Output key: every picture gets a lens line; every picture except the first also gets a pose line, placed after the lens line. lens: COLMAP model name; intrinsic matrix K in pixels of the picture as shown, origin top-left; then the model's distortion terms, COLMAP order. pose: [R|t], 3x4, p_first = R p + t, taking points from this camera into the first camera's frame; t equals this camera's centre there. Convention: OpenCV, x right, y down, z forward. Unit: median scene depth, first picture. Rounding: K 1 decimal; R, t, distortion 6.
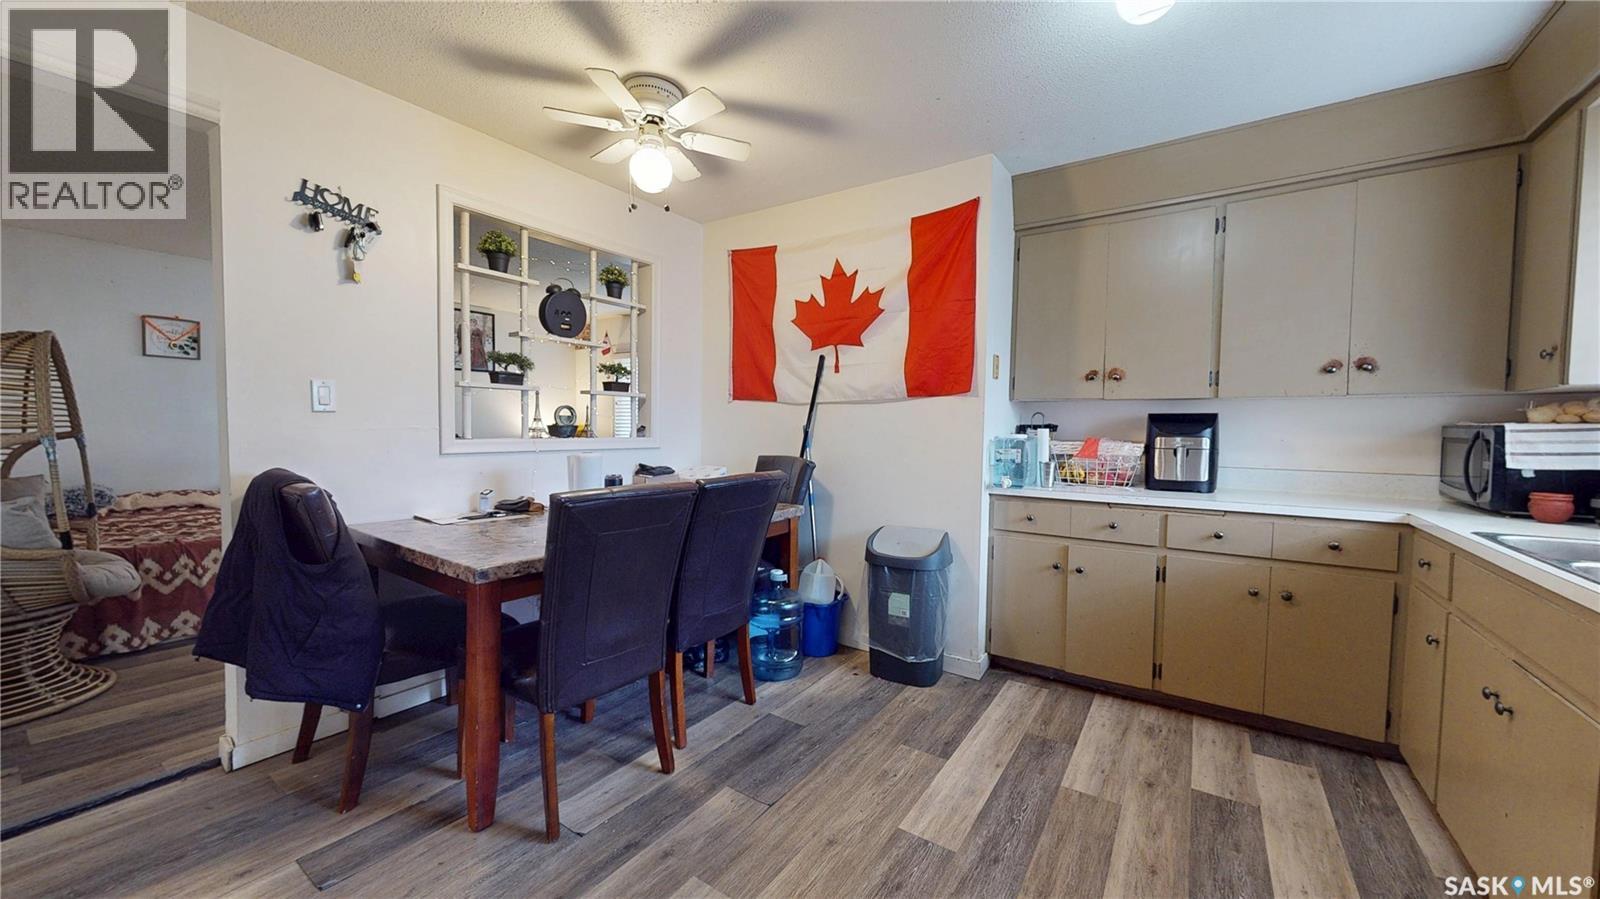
lens RADIAL K [[588.2, 0, 799.3], [0, 588.2, 450.6], [0, 0, 1]] dist [0.001999, -0.000032]
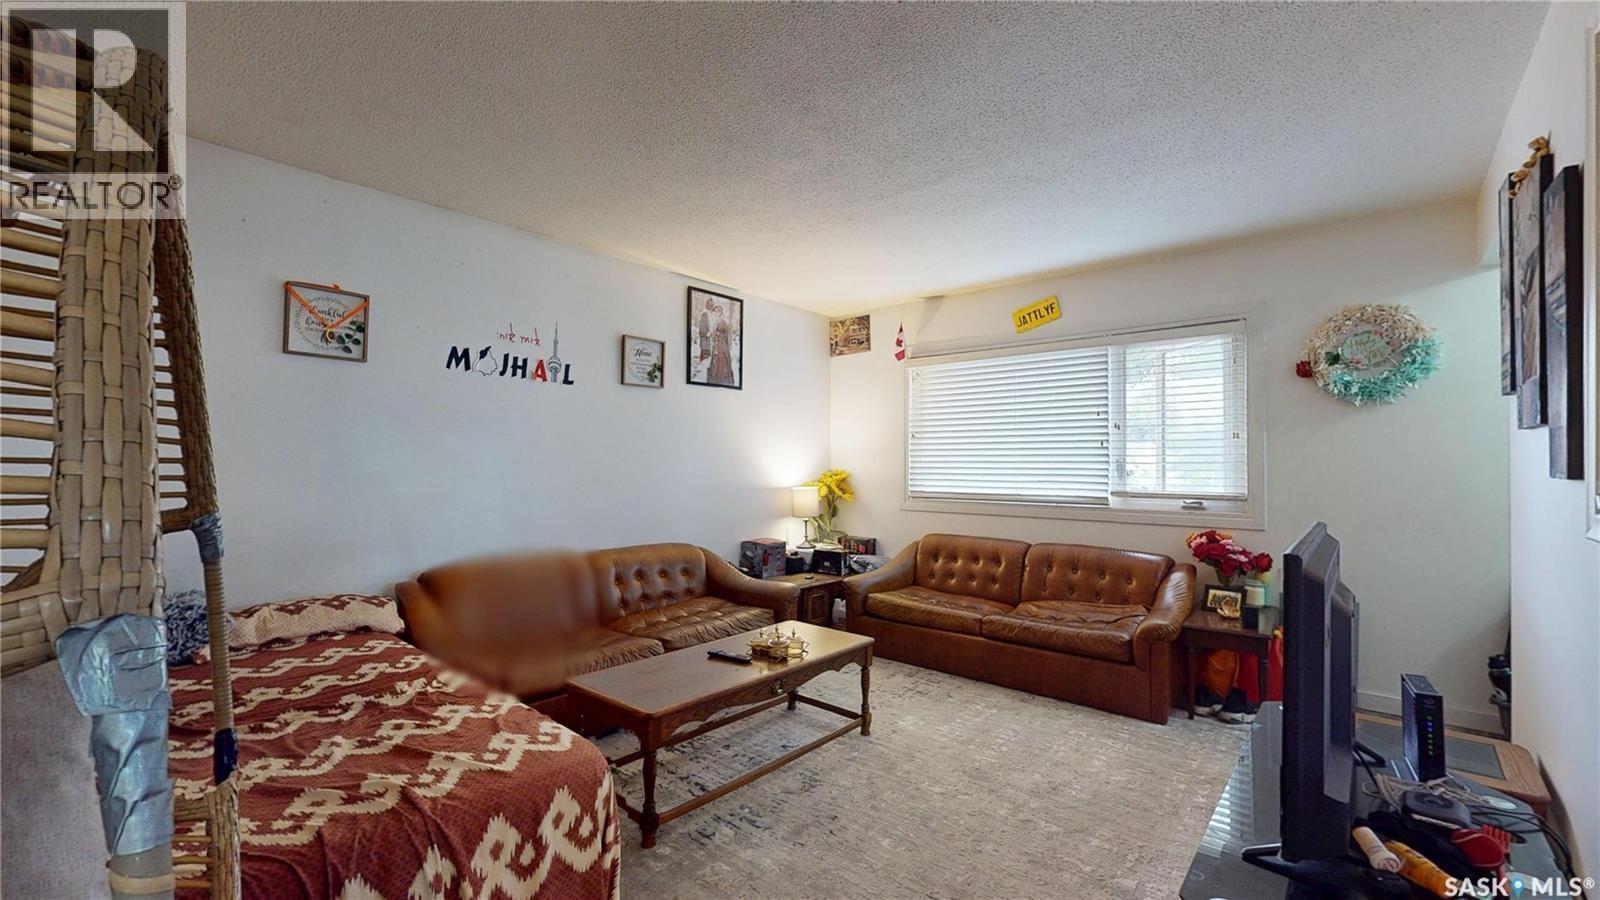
lens RADIAL K [[664.4, 0, 800.5], [0, 664.4, 453.0], [0, 0, 1]] dist [-0.002151, 0.000300]
pose [[0.993665, -0.005684, -0.112237, -0.934387], [-0.001600, 0.997903, -0.064702, -0.043606], [0.112370, 0.064472, 0.991573, 0.735456]]
